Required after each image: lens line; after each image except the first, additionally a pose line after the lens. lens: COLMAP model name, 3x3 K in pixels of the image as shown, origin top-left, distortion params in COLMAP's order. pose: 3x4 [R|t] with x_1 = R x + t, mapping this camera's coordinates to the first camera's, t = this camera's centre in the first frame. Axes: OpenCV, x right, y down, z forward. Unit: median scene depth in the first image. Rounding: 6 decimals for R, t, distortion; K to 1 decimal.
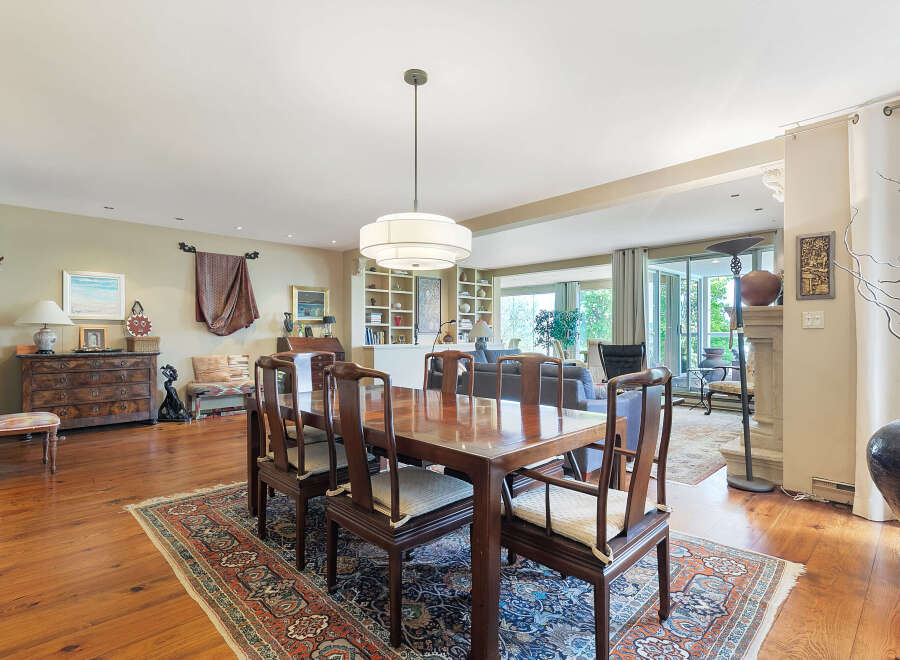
lens RADIAL K [[454.5, 0, 451.9], [0, 454.5, 330.0], [0, 0, 1]] dist [0.000562, 0.000044]
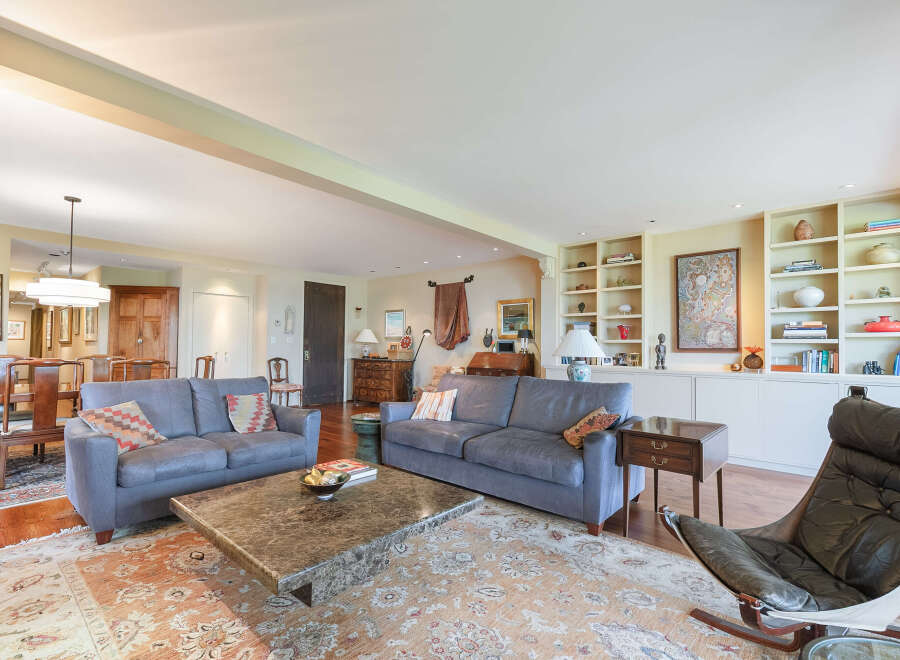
lens RADIAL K [[454.5, 0, 450.8], [0, 454.5, 335.3], [0, 0, 1]] dist [0.000562, 0.000044]
pose [[0.042484, -0.031008, -0.998616, 0.609635], [-0.008622, 0.999470, -0.031401, 0.010013], [0.999060, 0.009944, 0.042194, 0.812444]]
